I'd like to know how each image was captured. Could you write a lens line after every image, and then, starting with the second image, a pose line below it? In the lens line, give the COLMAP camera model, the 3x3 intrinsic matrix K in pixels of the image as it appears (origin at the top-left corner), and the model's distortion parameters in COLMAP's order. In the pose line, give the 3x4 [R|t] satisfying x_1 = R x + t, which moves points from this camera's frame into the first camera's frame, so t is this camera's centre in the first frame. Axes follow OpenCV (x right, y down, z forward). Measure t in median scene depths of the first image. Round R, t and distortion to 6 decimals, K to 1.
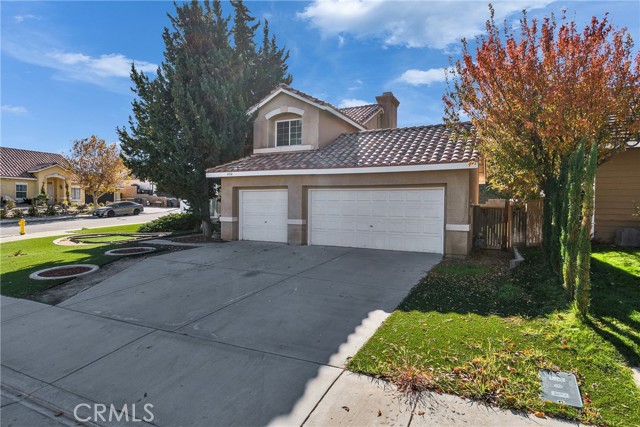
lens RADIAL K [[293.8, 0, 319.9], [0, 293.8, 197.8], [0, 0, 1]] dist [0.001450, 0.000092]
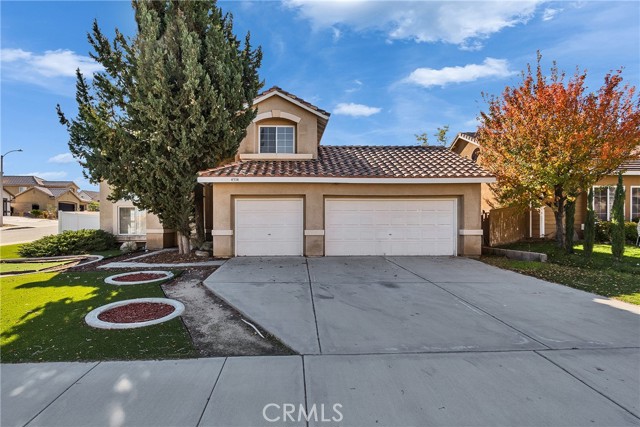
lens RADIAL K [[280.5, 0, 322.3], [0, 280.5, 211.5], [0, 0, 1]] dist [0.000635, -0.000420]
pose [[0.917400, 0.004786, 0.397937, -0.404097], [-0.000119, 0.999931, -0.011752, 0.023284], [-0.397965, 0.010734, 0.917338, 0.153751]]
